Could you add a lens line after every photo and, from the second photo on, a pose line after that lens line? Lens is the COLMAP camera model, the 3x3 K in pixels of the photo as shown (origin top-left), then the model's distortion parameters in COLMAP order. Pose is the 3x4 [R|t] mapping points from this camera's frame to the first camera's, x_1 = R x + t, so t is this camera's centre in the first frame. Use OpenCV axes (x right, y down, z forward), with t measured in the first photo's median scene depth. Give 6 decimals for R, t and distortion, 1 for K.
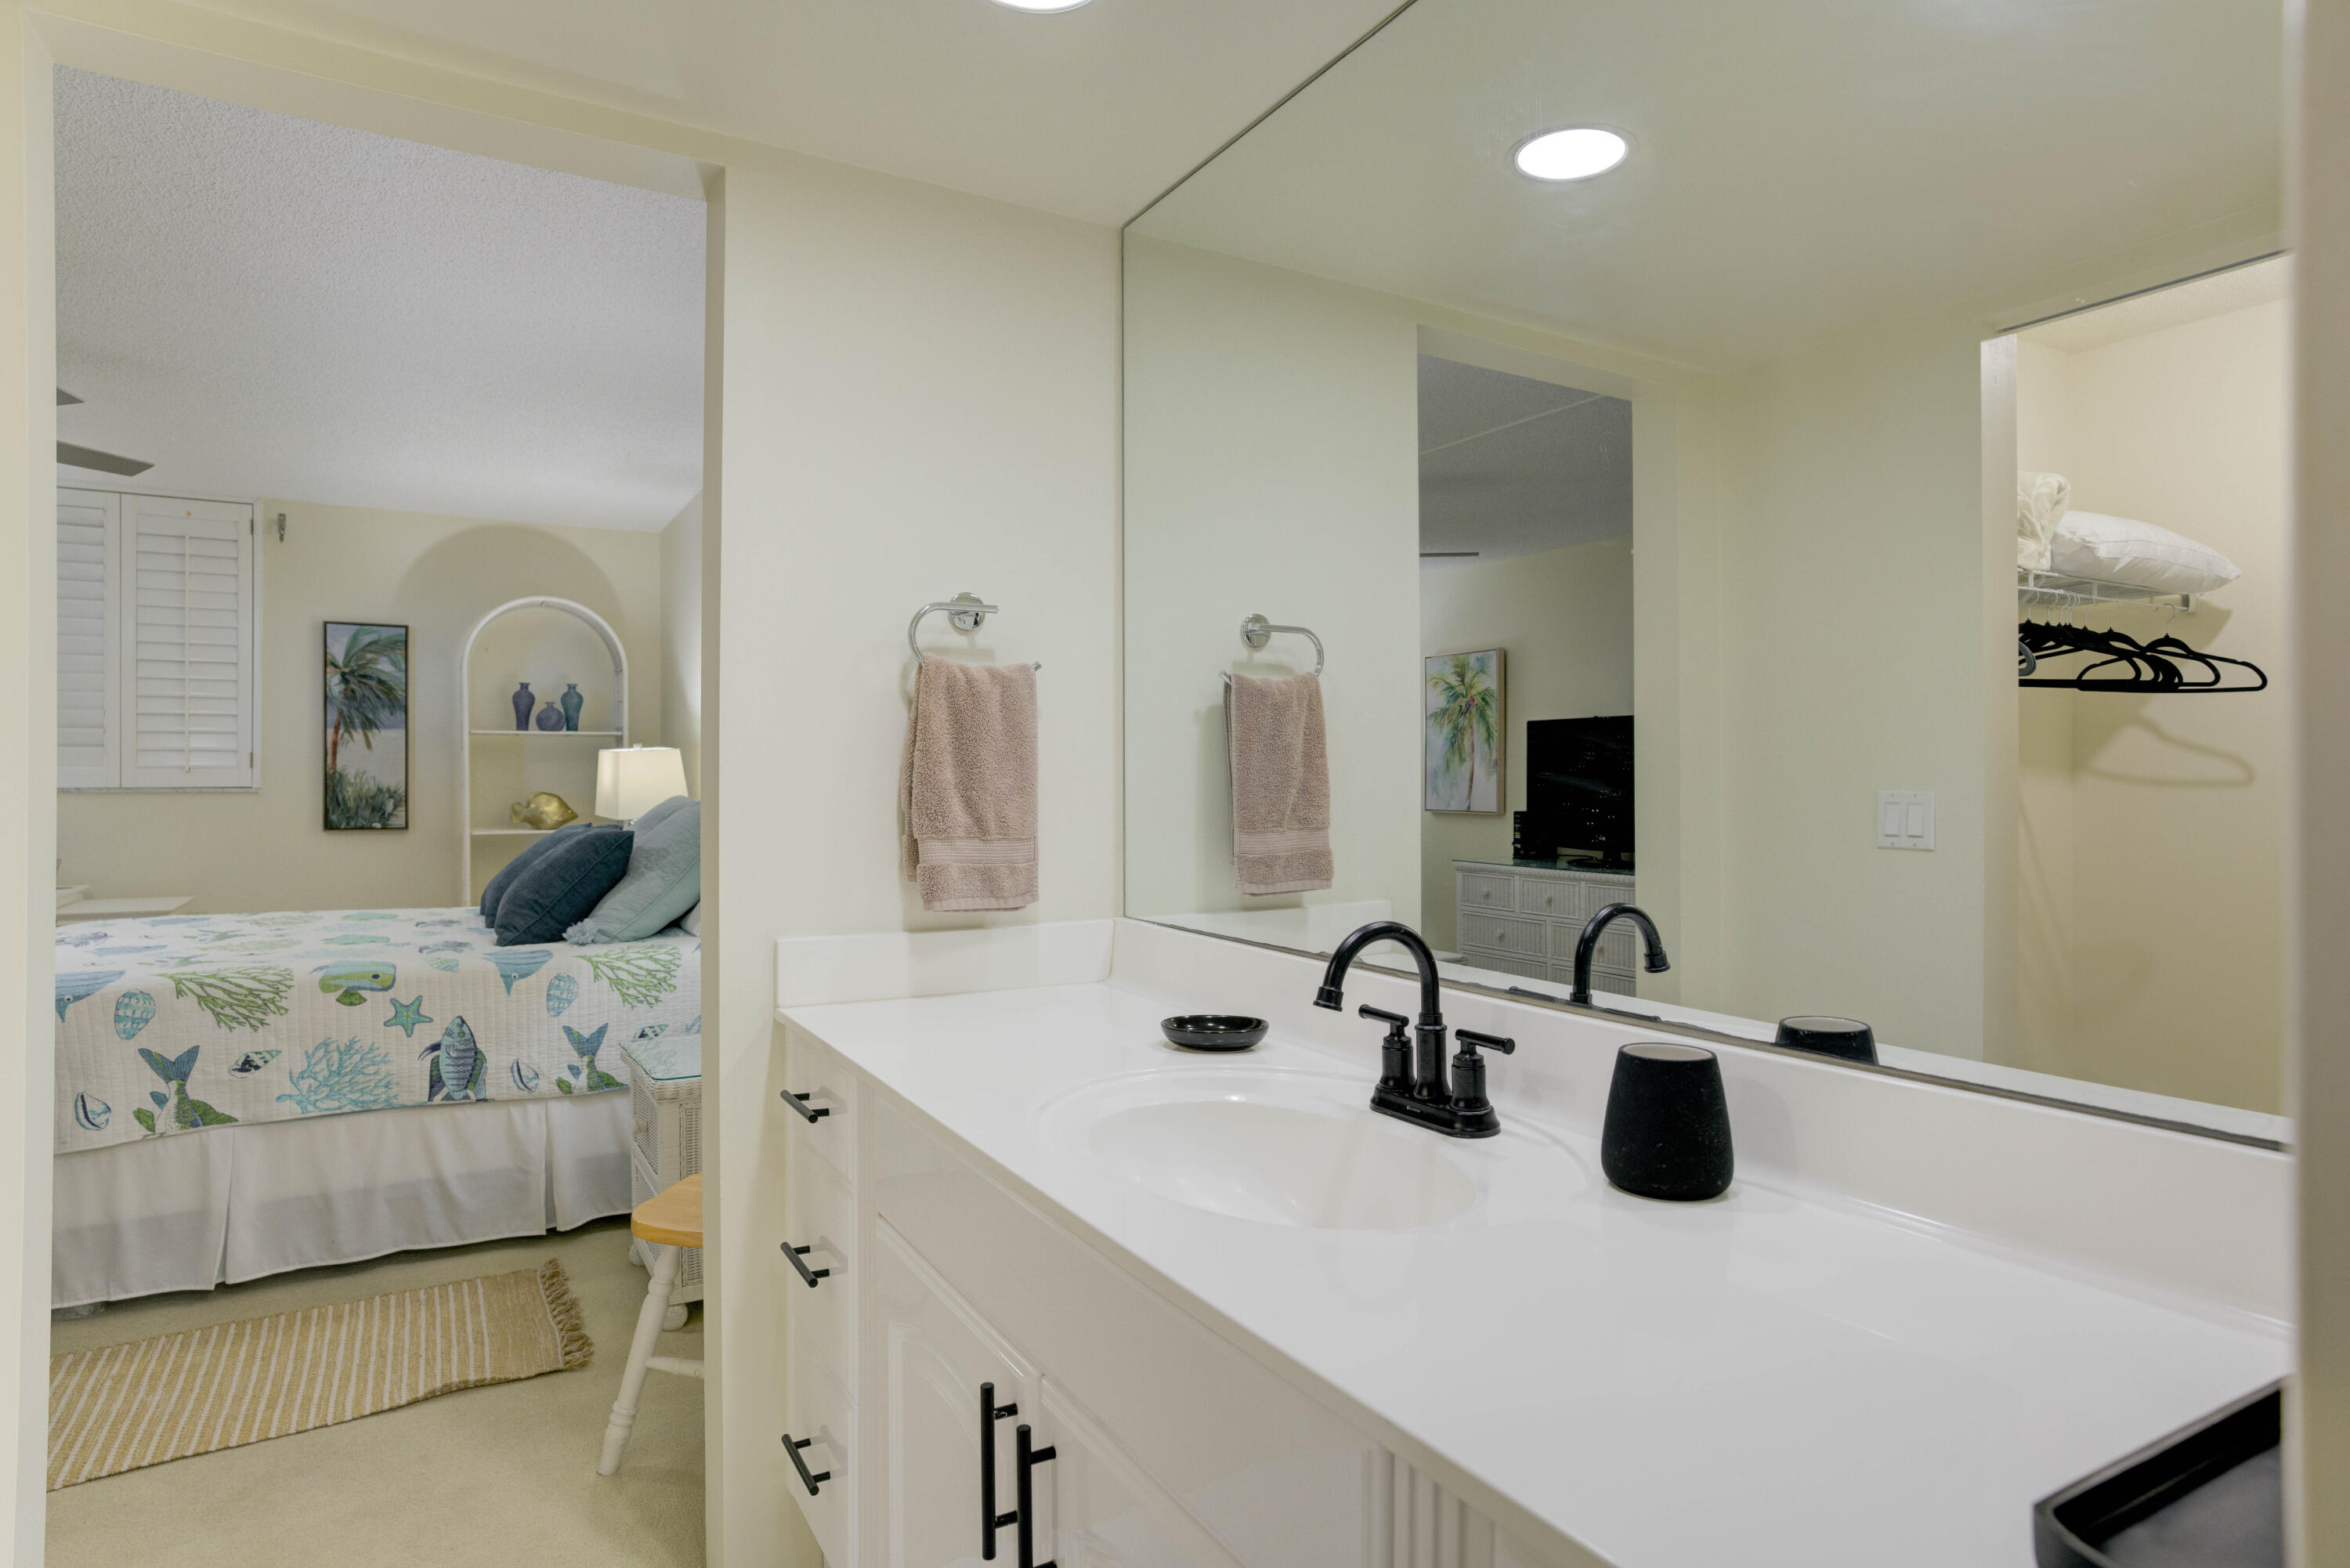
lens RADIAL K [[1279.4, 0, 1172.1], [0, 1279.4, 779.7], [0, 0, 1]] dist [-0.045829, 0.032485]
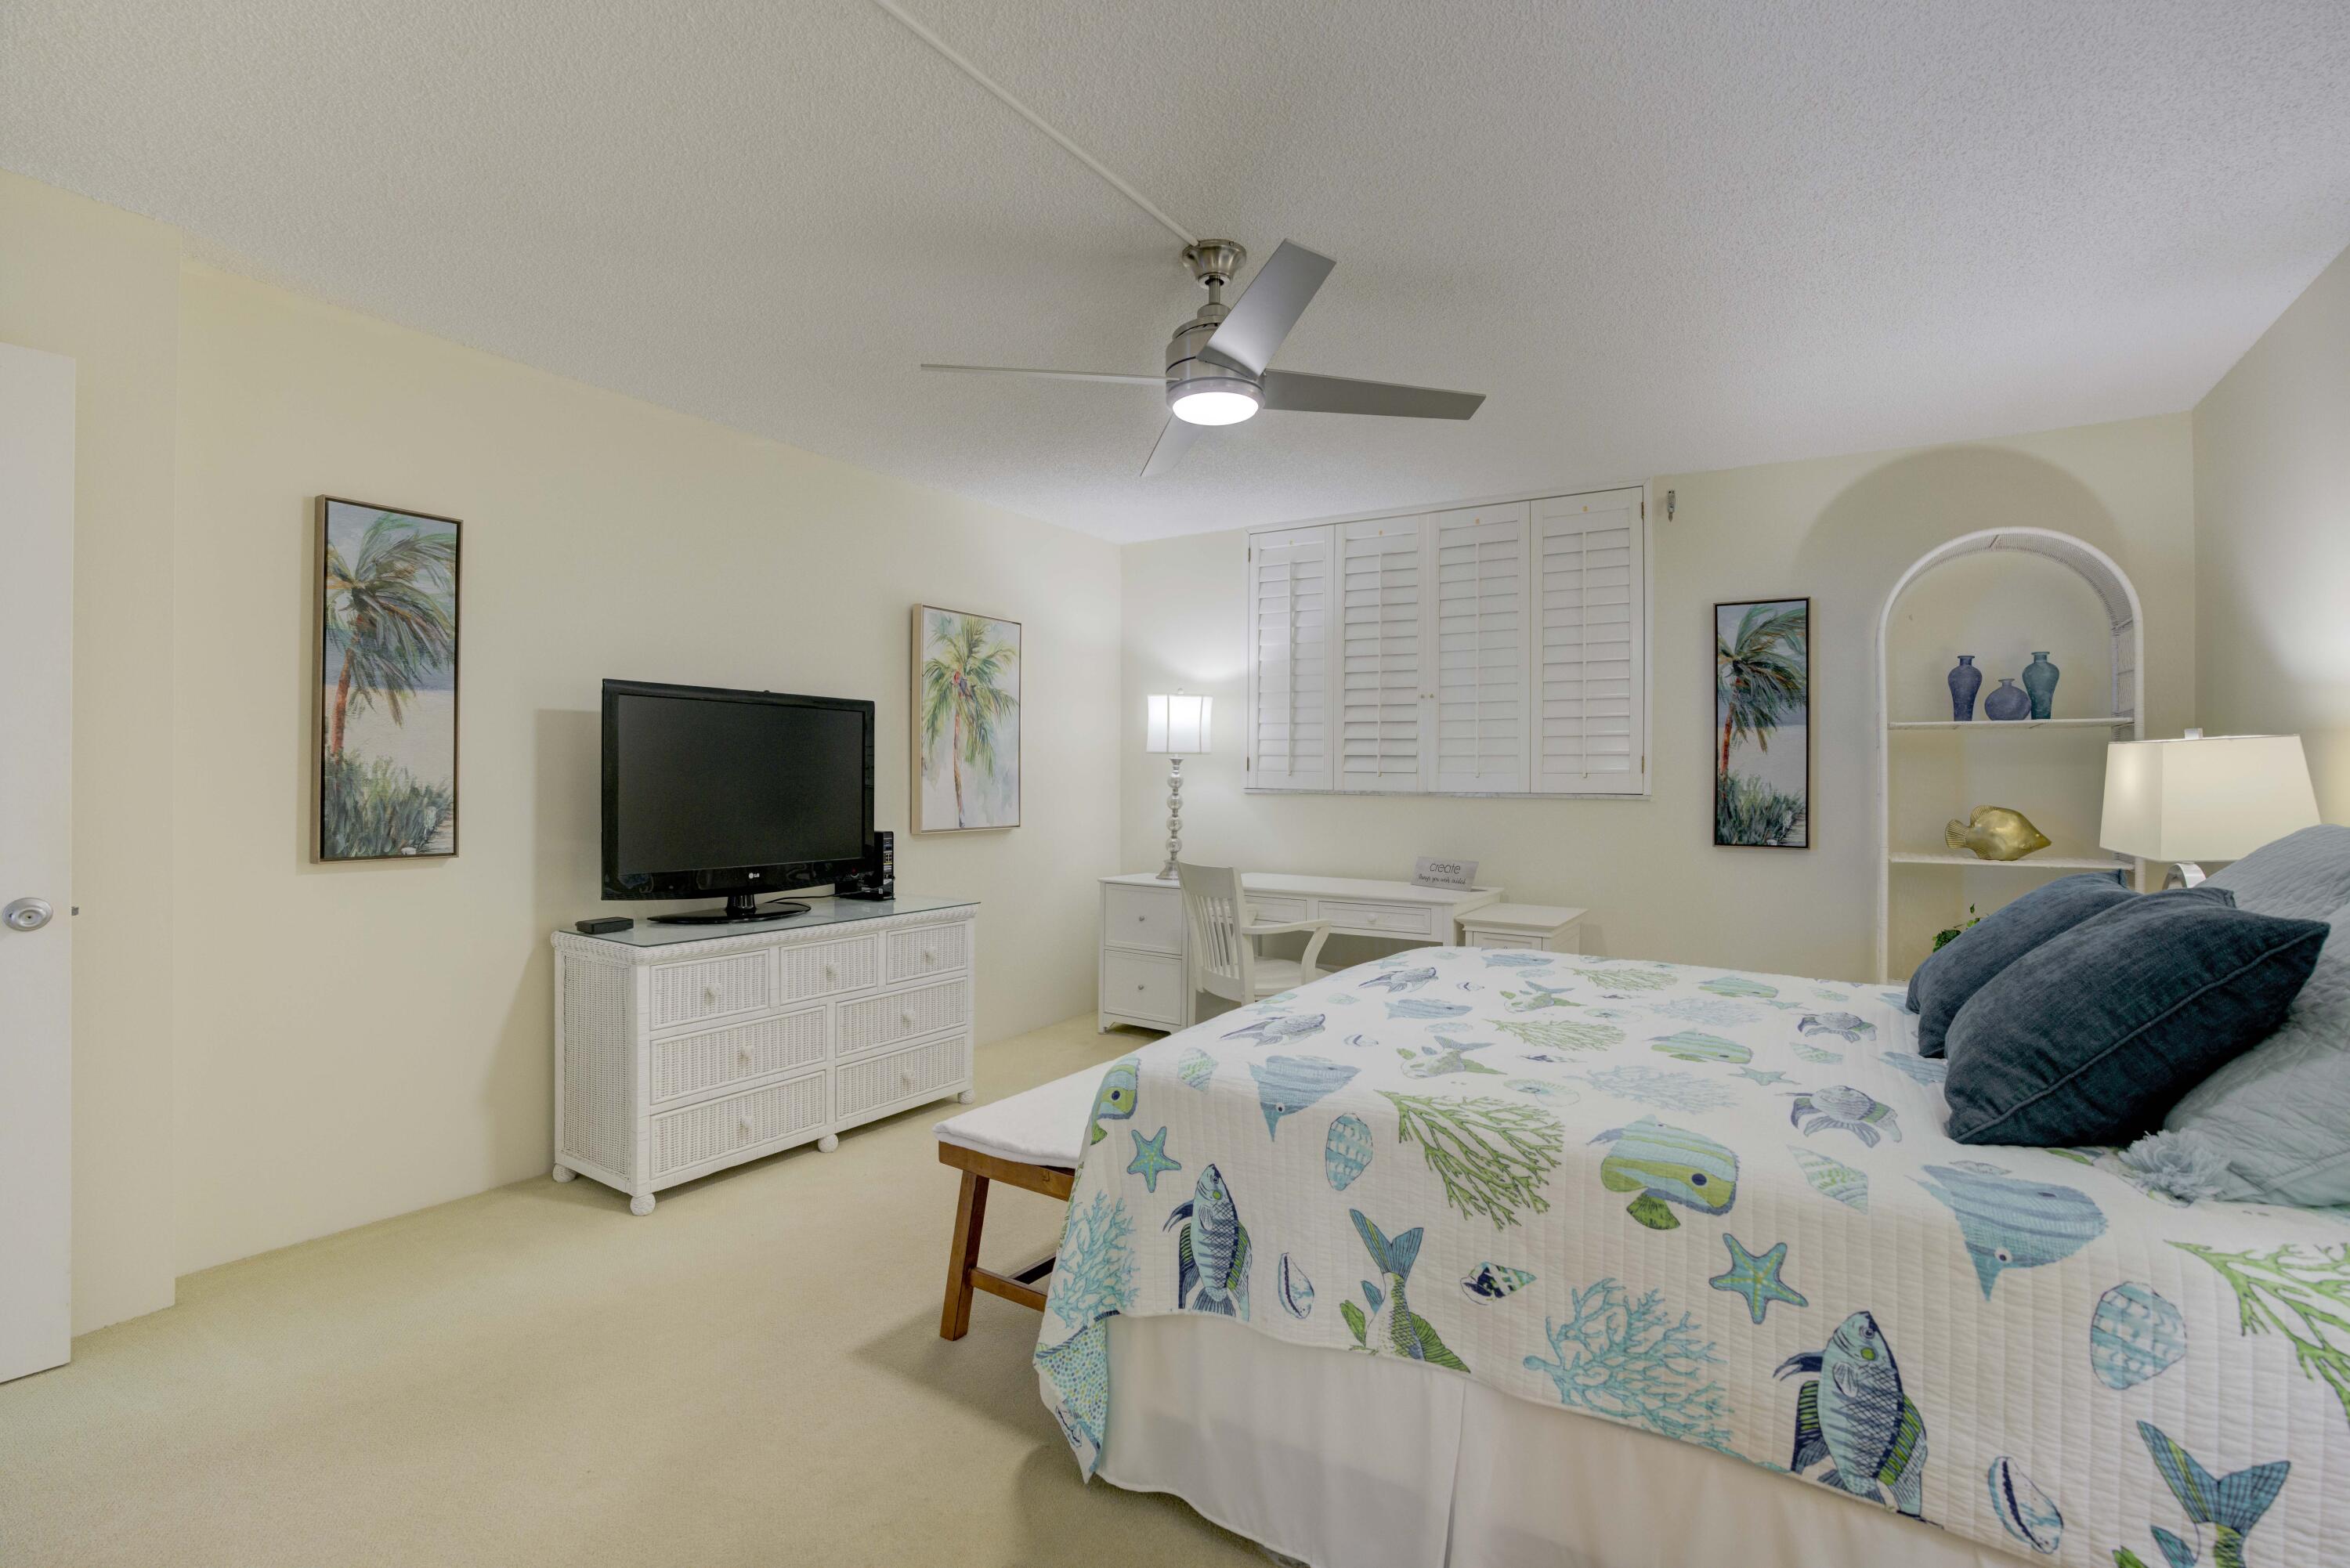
lens RADIAL K [[1071.1, 0, 1173.6], [0, 1071.1, 779.9], [0, 0, 1]] dist [-0.070187, 0.026785]
pose [[0.450432, 0.002824, -0.892806, -0.194559], [-0.008048, 0.999967, -0.000898, -0.001089], [0.892774, 0.007590, 0.450440, 0.343539]]
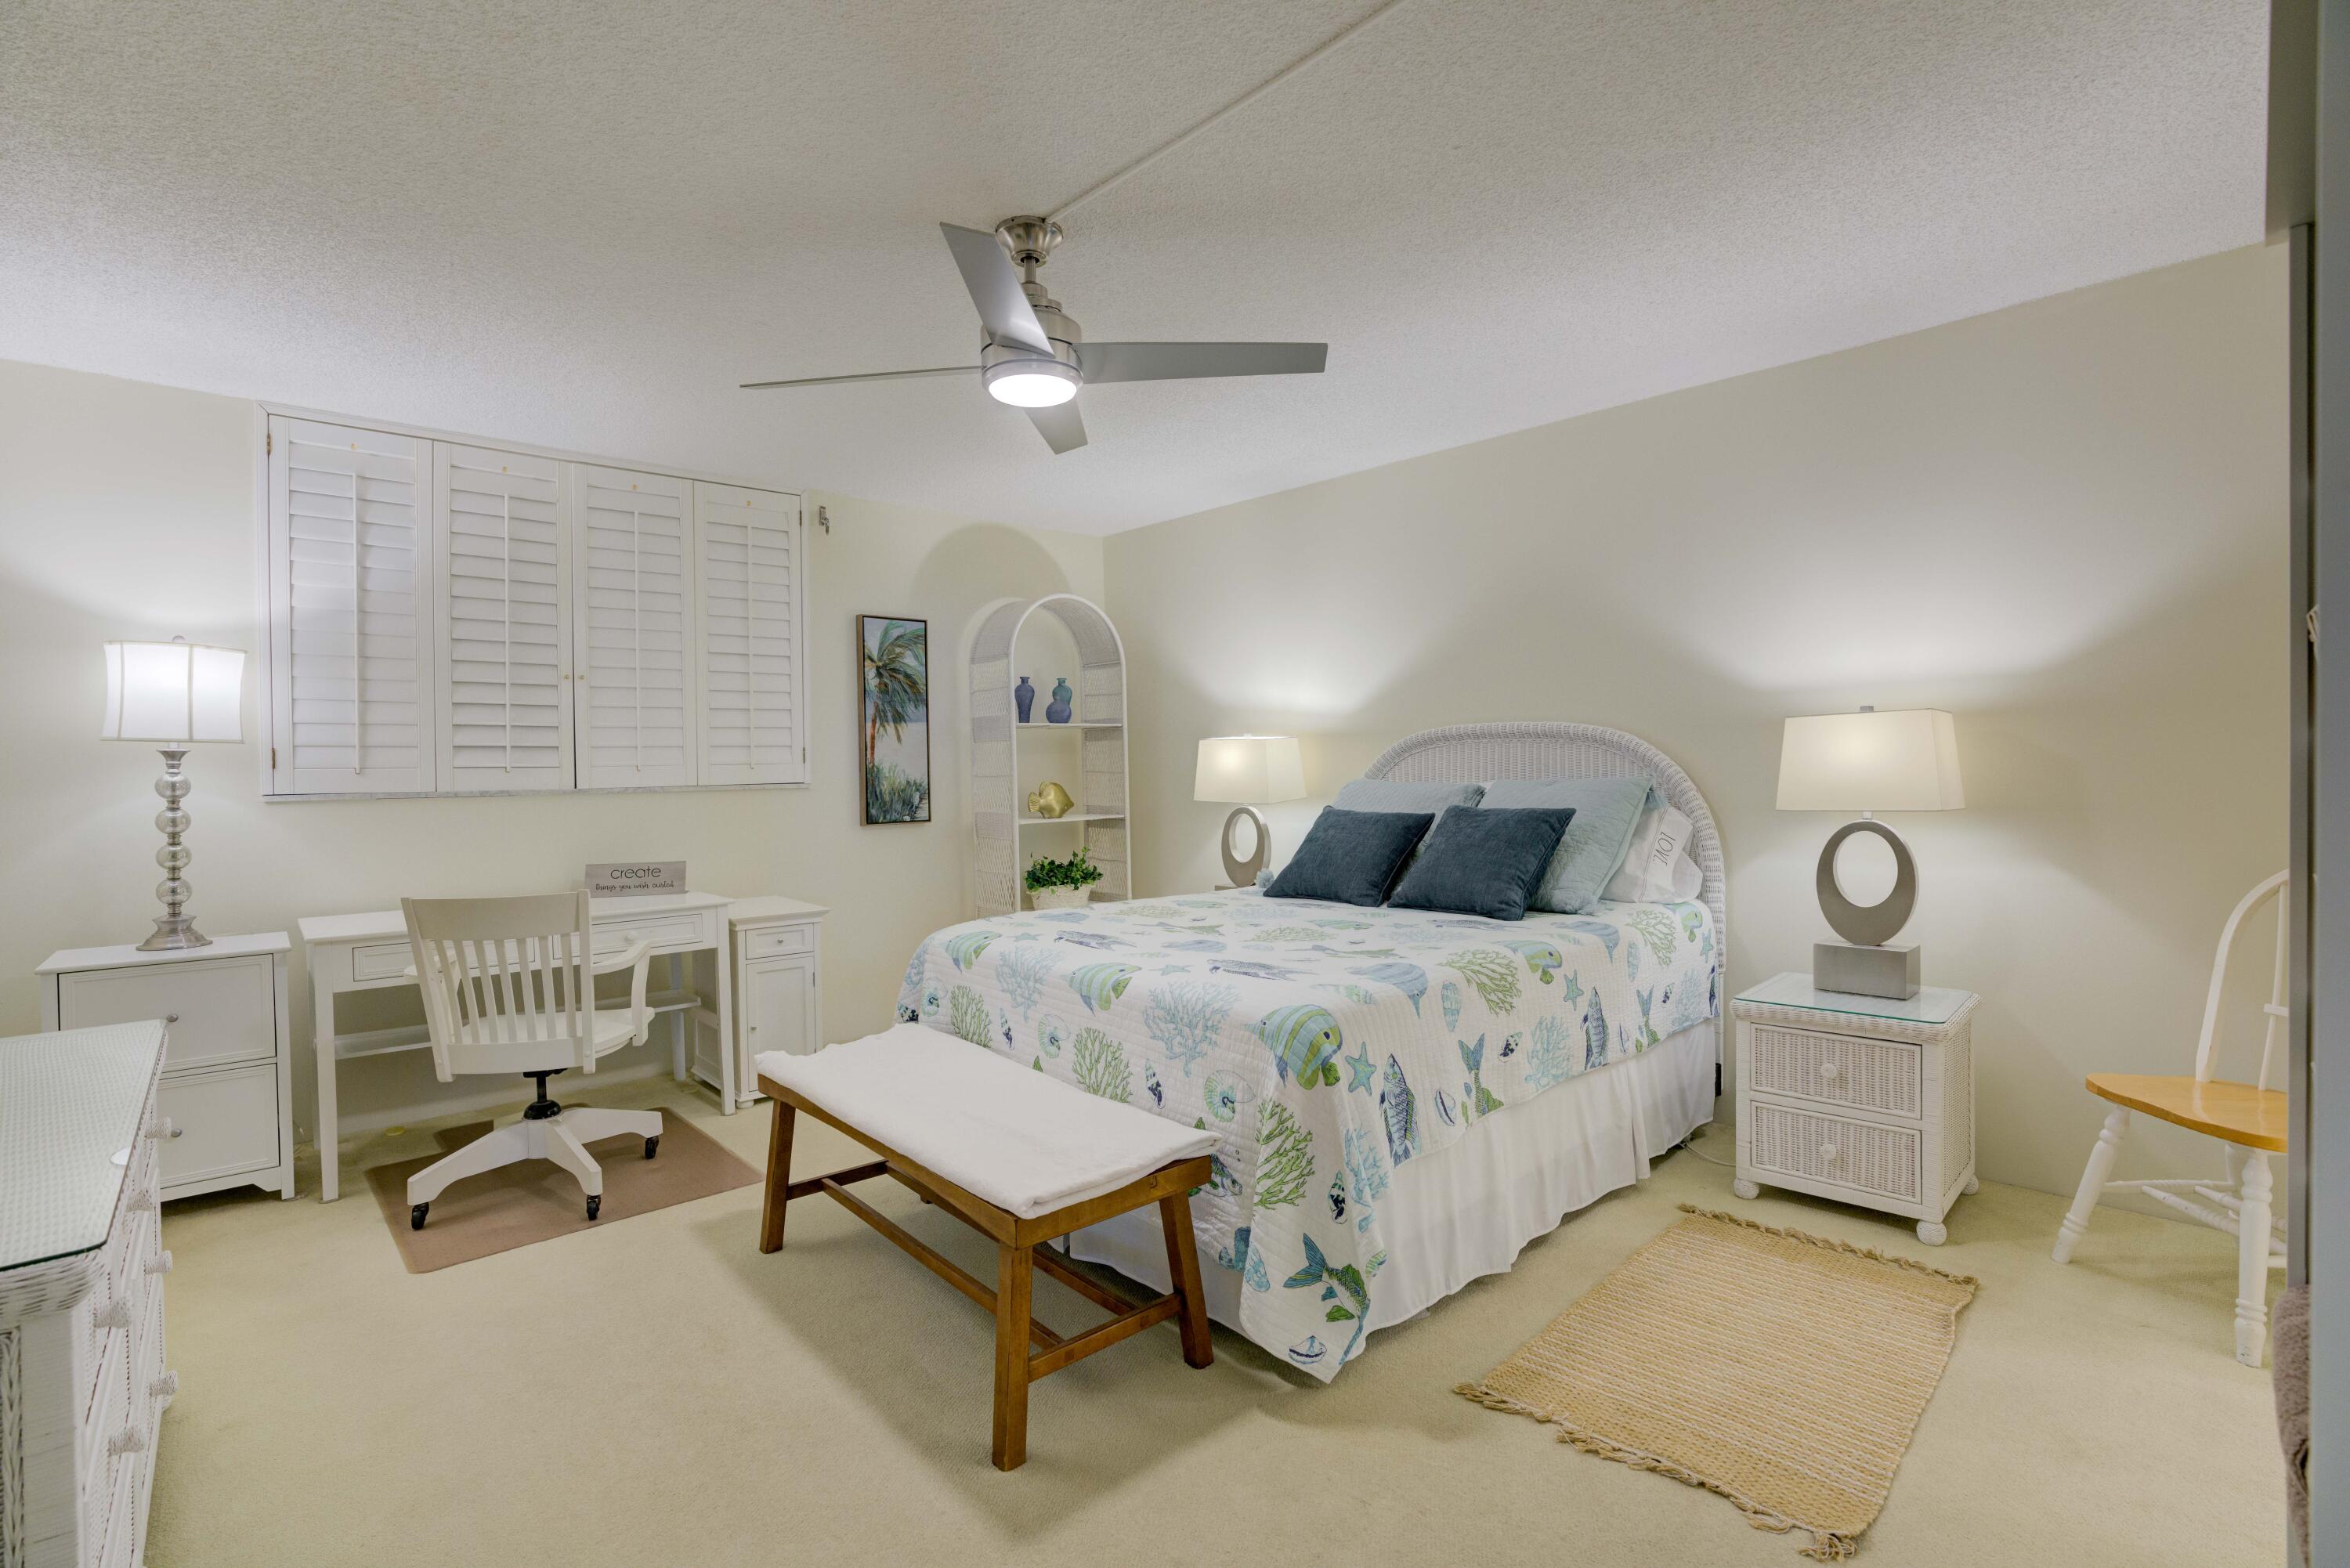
lens RADIAL K [[1071.1, 0, 1173.6], [0, 1071.1, 779.9], [0, 0, 1]] dist [-0.070187, 0.026785]
pose [[0.977124, -0.022166, 0.211512, -0.610856], [0.019980, 0.999723, 0.012469, -0.000906], [-0.211729, -0.007958, 0.977296, 0.125707]]
